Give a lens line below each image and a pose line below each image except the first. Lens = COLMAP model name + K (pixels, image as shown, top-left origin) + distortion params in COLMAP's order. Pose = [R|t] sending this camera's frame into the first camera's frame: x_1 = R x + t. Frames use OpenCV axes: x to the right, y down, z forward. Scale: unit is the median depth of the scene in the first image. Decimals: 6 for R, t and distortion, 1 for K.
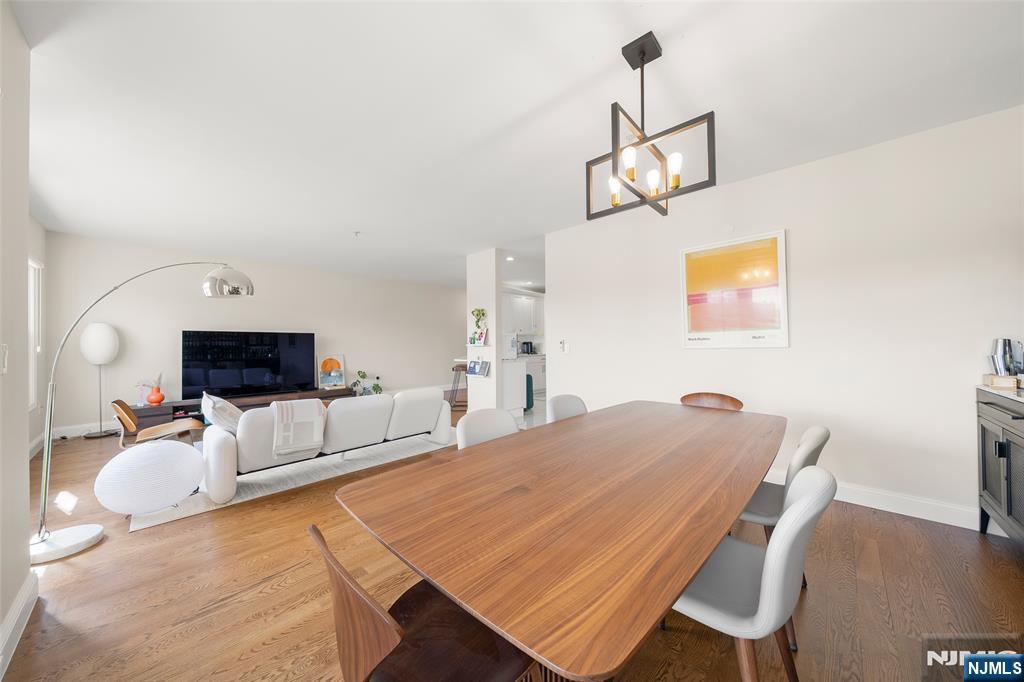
lens RADIAL K [[352.4, 0, 510.0], [0, 352.4, 342.1], [0, 0, 1]] dist [-0.000567, 0.000052]
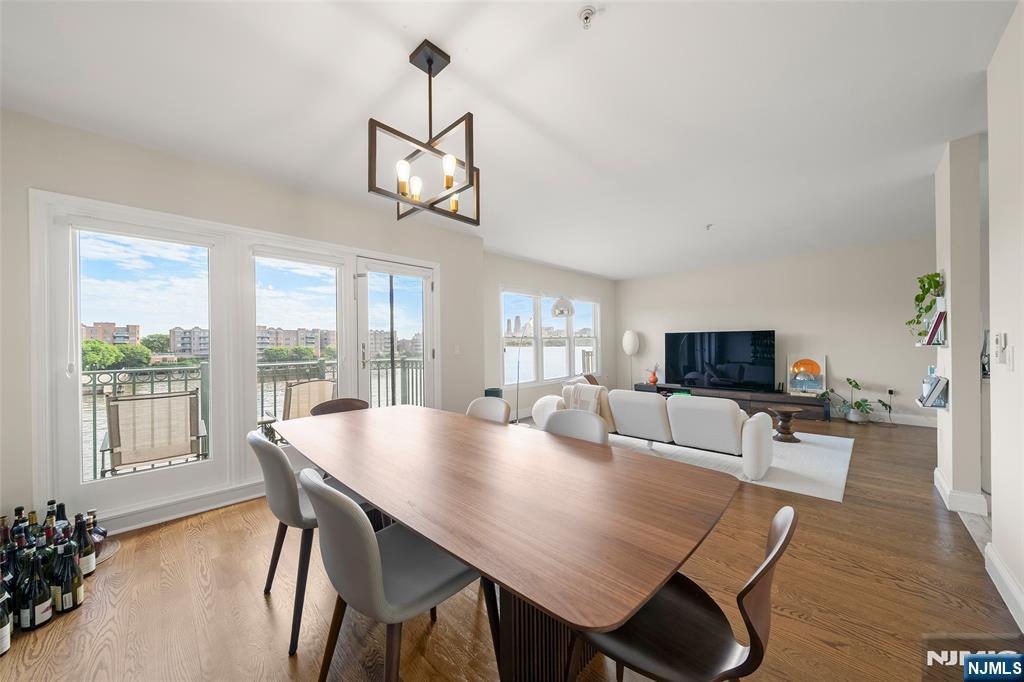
lens RADIAL K [[352.4, 0, 510.0], [0, 352.4, 342.1], [0, 0, 1]] dist [-0.000567, 0.000052]
pose [[-0.012719, -0.001974, -0.999917, 0.353624], [0.012211, 0.999923, -0.002129, -0.001727], [0.999845, -0.012237, -0.012694, 0.315624]]
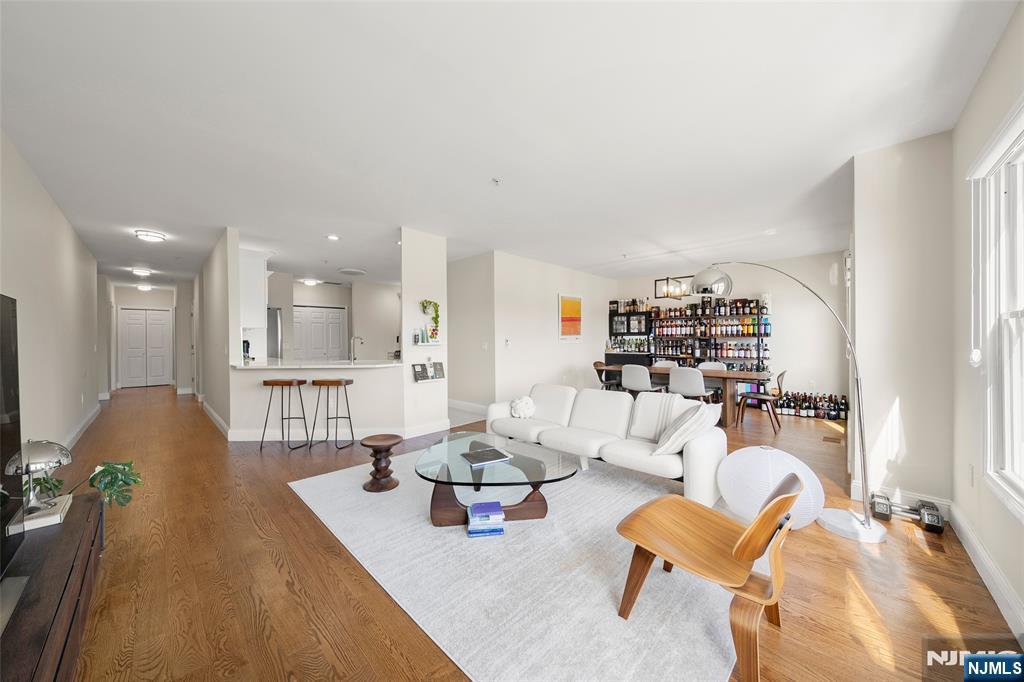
lens RADIAL K [[352.4, 0, 510.0], [0, 352.4, 342.1], [0, 0, 1]] dist [-0.000567, 0.000052]
pose [[0.011322, -0.002183, 0.999934, -0.763957], [0.004180, 0.999989, 0.002136, 0.002127], [-0.999927, 0.004156, 0.011331, 0.646534]]
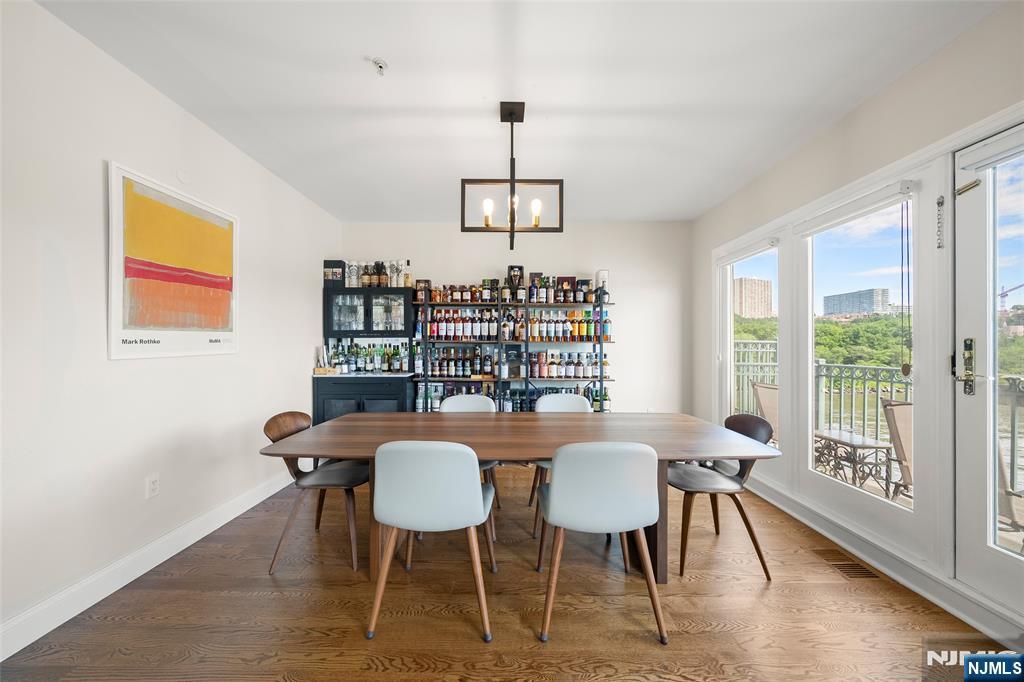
lens RADIAL K [[352.4, 0, 510.0], [0, 352.4, 342.1], [0, 0, 1]] dist [-0.000567, 0.000052]
pose [[-0.680416, 0.012672, 0.732716, -0.134126], [0.002914, 0.999889, -0.014587, 0.001009], [-0.732820, -0.007790, -0.680378, 0.474944]]
